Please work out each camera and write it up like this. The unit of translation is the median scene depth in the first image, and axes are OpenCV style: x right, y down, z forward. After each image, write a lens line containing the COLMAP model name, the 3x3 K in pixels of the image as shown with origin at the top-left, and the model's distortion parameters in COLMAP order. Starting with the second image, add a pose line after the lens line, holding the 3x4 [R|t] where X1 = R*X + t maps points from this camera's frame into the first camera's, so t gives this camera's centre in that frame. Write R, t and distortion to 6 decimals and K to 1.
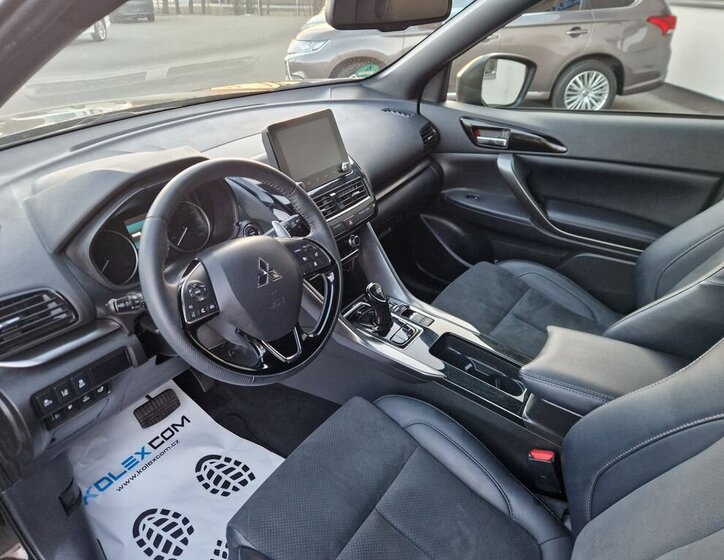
lens RADIAL K [[504.0, 0, 345.3], [0, 504.0, 283.4], [0, 0, 1]] dist [0.060056, -0.059888]
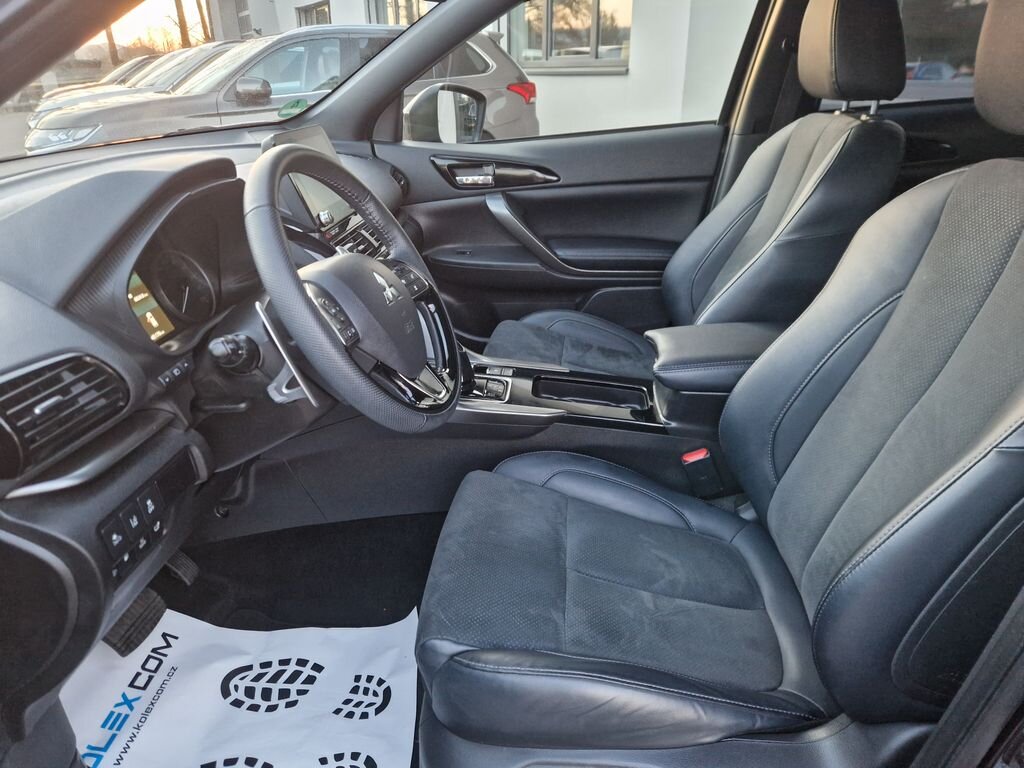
lens RADIAL K [[695.8, 0, 512.0], [0, 695.8, 384.0], [0, 0, 1]] dist [0.066749, -0.046312]
pose [[0.861732, -0.214442, 0.459818, -0.306377], [0.261663, 0.964303, -0.040660, 0.124141], [-0.434685, 0.155355, 0.887082, 0.011791]]
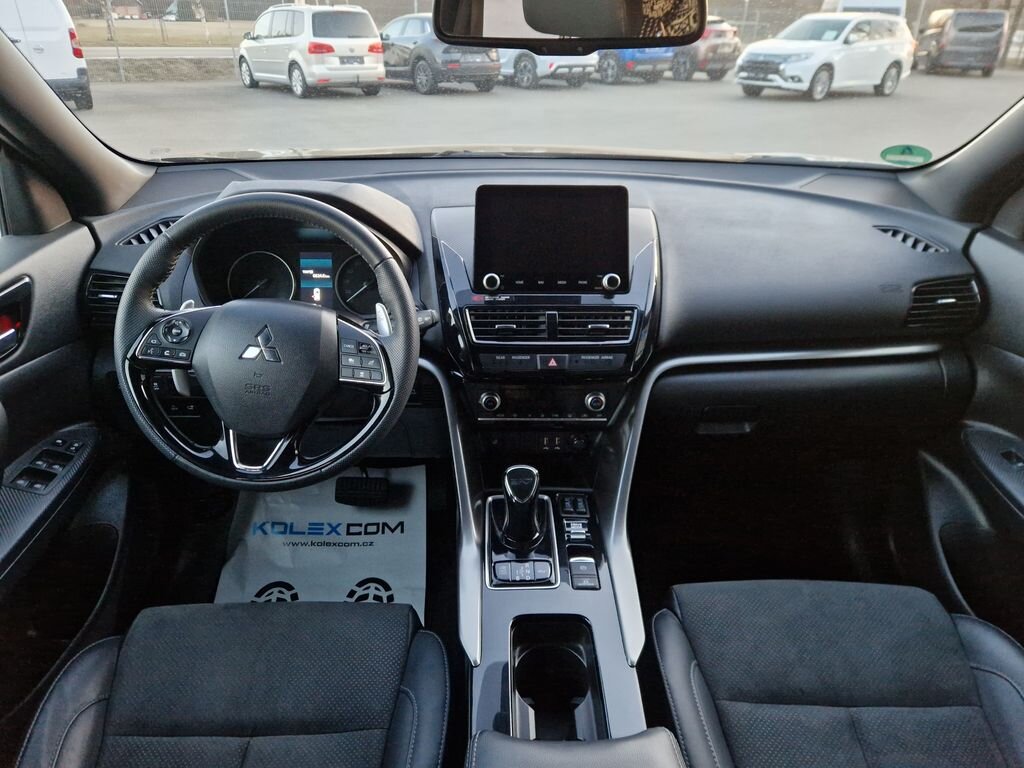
lens RADIAL K [[691.1, 0, 512.0], [0, 691.1, 384.0], [0, 0, 1]] dist [-0.002661, -0.002324]
pose [[0.593150, 0.381491, -0.708970, 0.505193], [-0.415044, 0.899465, 0.136754, -0.166795], [0.689864, 0.213138, 0.691853, 0.346236]]
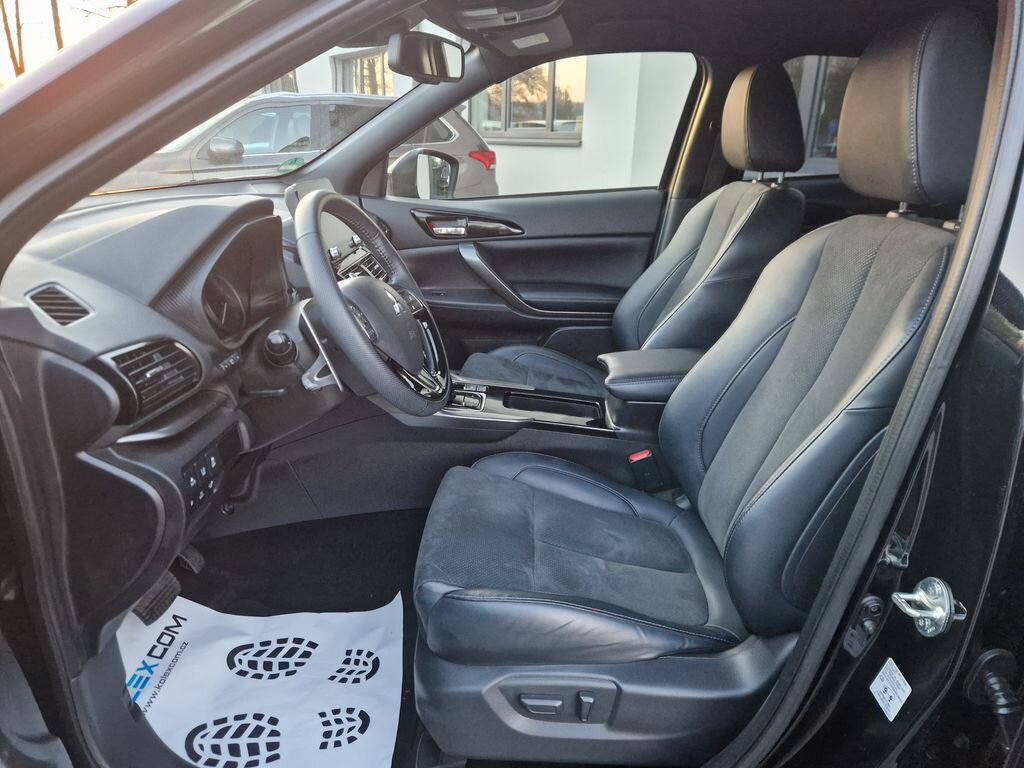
lens RADIAL K [[694.5, 0, 506.2], [0, 694.5, 388.4], [0, 0, 1]] dist [0.076197, -0.059289]
pose [[0.835954, -0.168708, 0.522225, -0.420565], [0.257320, 0.960986, -0.101455, 0.192066], [-0.484734, 0.219190, 0.846752, -0.105941]]
